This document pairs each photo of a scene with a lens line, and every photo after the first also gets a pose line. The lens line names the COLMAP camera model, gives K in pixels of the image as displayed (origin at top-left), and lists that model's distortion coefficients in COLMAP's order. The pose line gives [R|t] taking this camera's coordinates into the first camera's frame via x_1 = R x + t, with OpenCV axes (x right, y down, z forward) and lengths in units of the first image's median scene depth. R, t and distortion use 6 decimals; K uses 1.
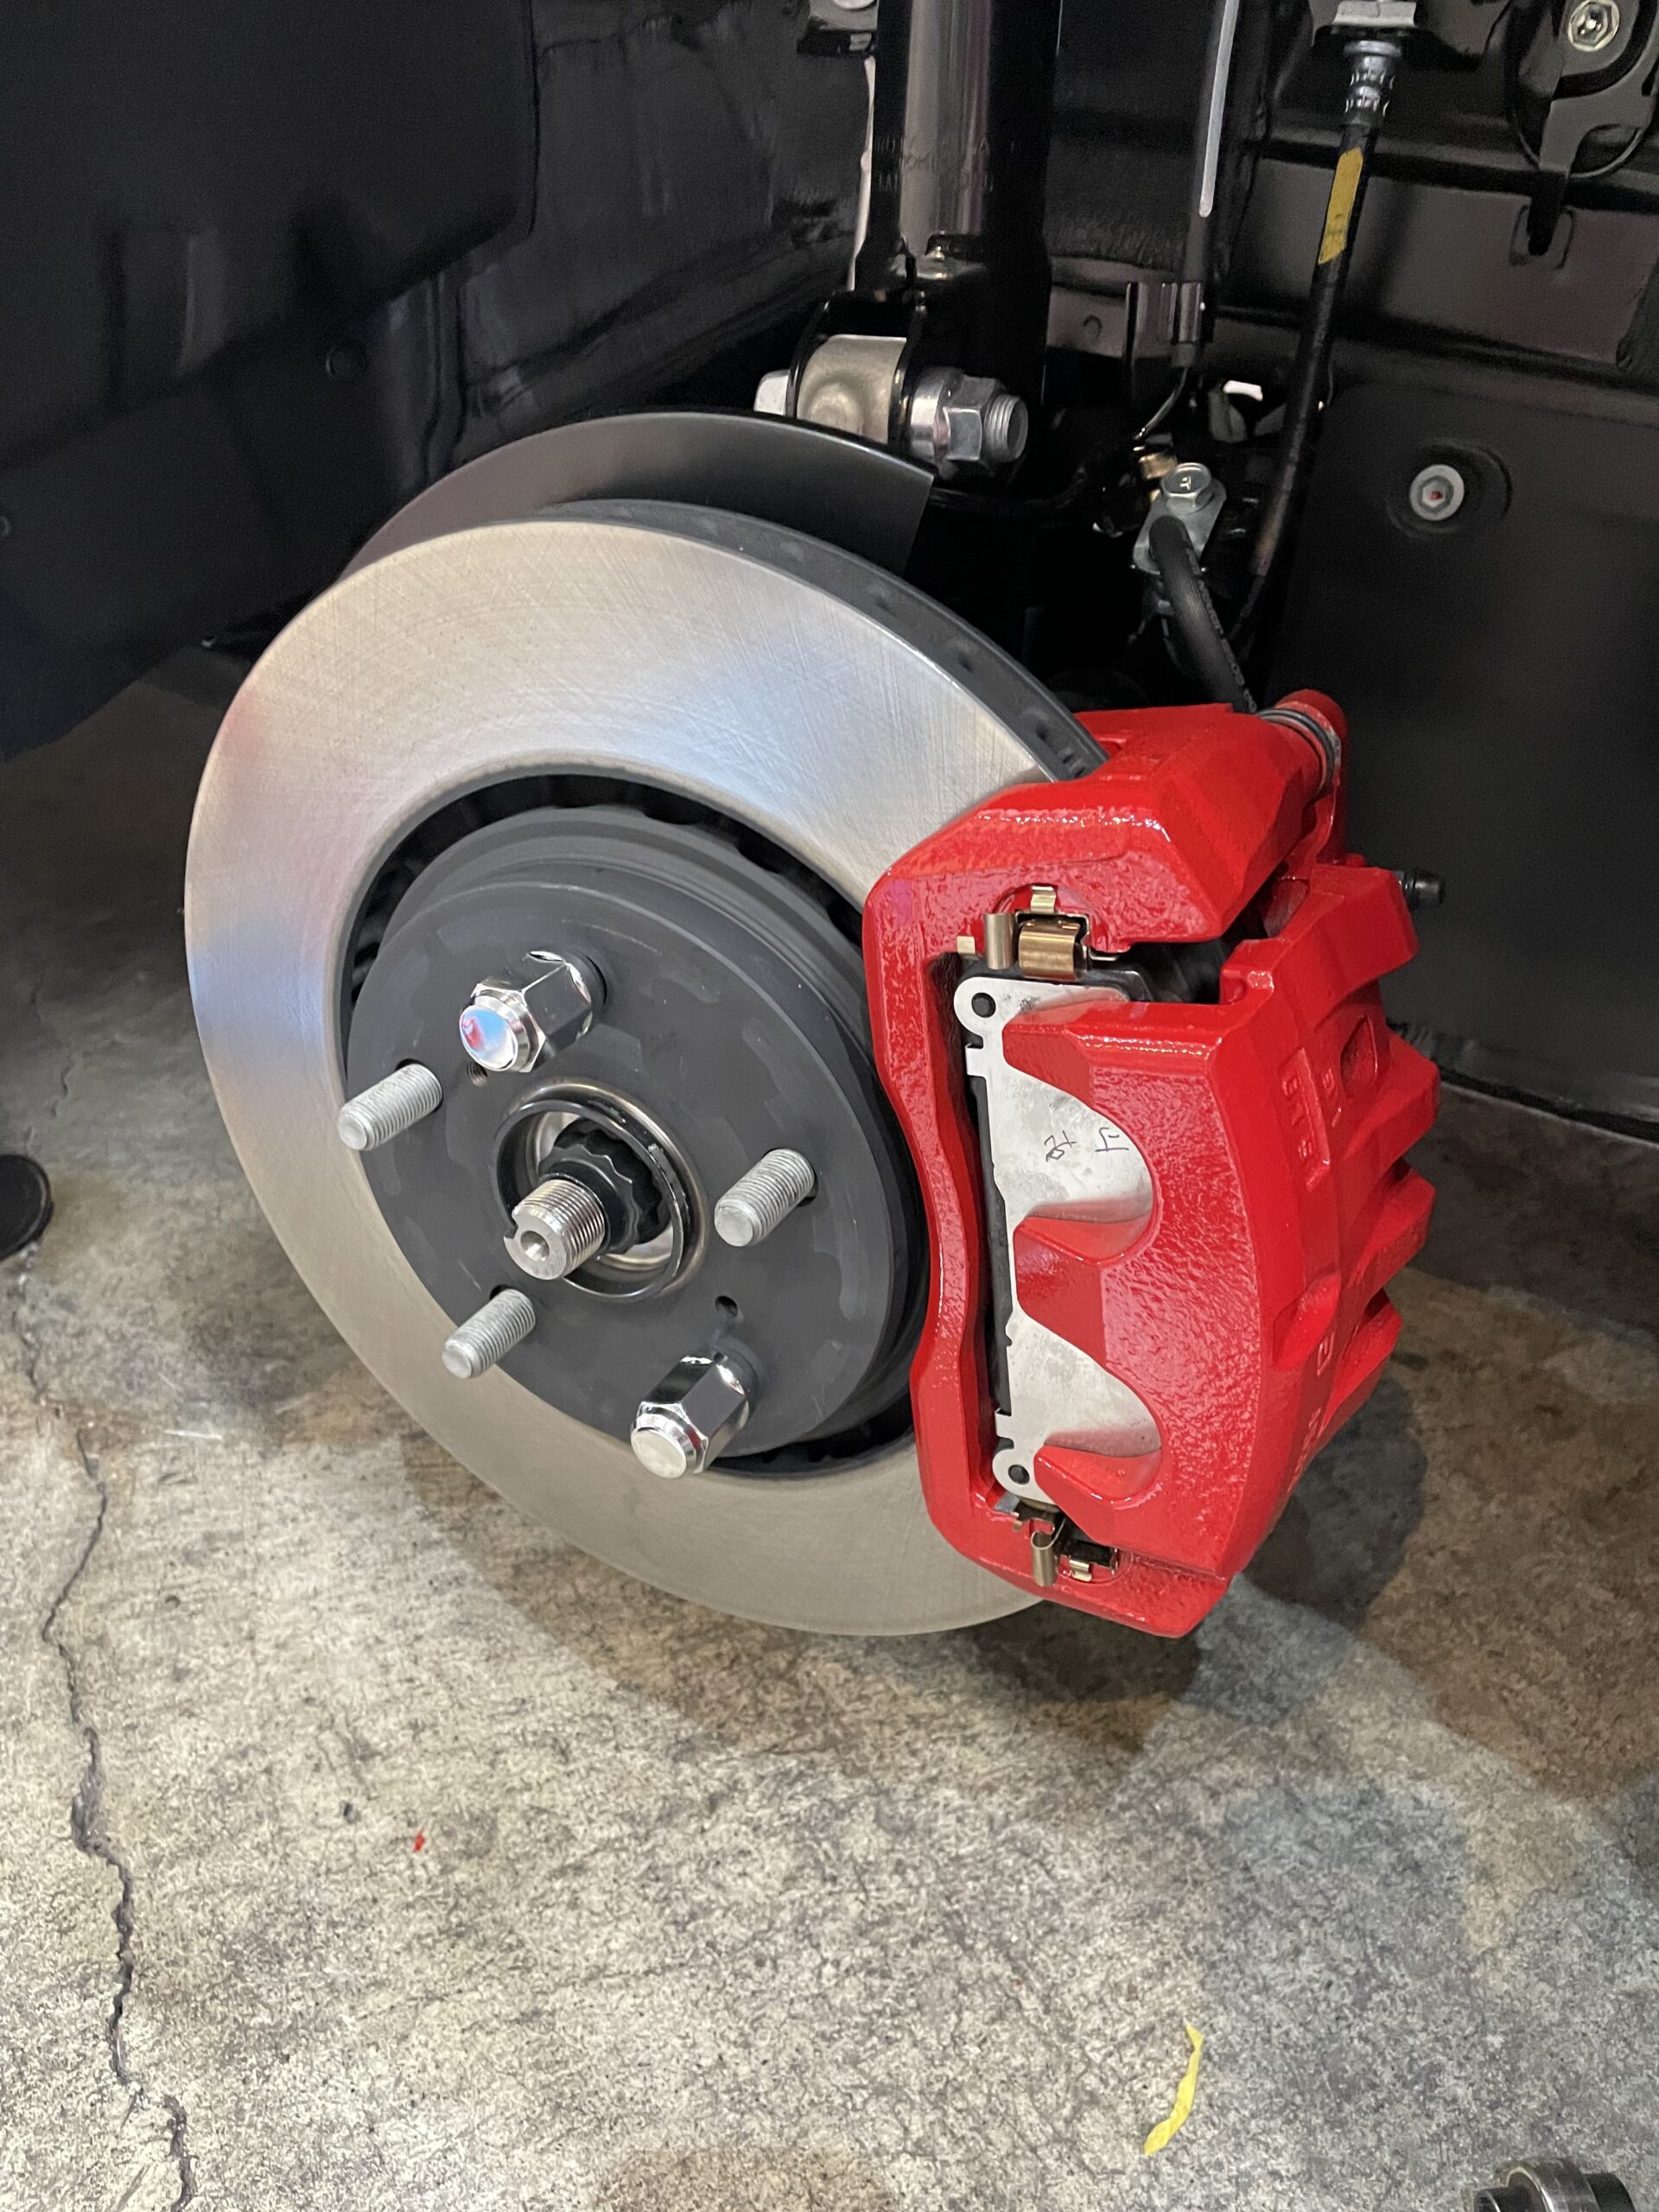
lens RADIAL K [[1678.6, 0, 828.4], [0, 1678.6, 1136.8], [0, 0, 1]] dist [0.057143, -0.092051]
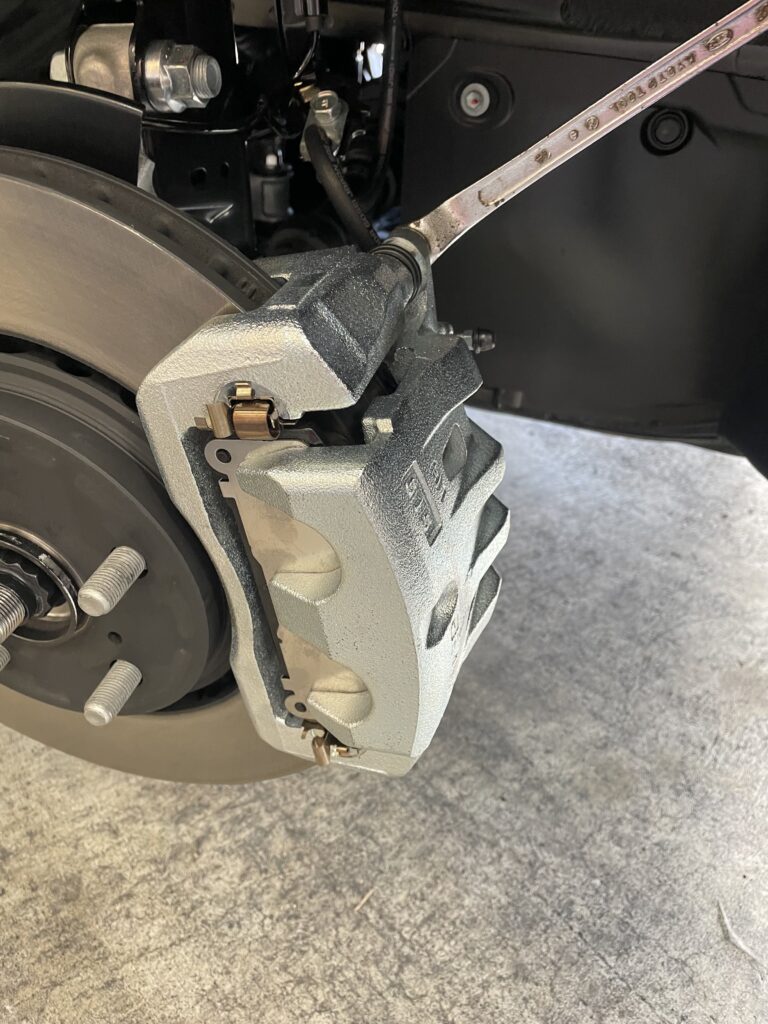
lens RADIAL K [[777.1, 0, 389.9], [0, 777.1, 504.5], [0, 0, 1]] dist [0.057143, -0.092051]
pose [[0.978250, -0.147904, 0.145438, 0.075052], [0.132668, 0.985099, 0.109449, -0.052669], [-0.159459, -0.087774, 0.983295, 0.140135]]
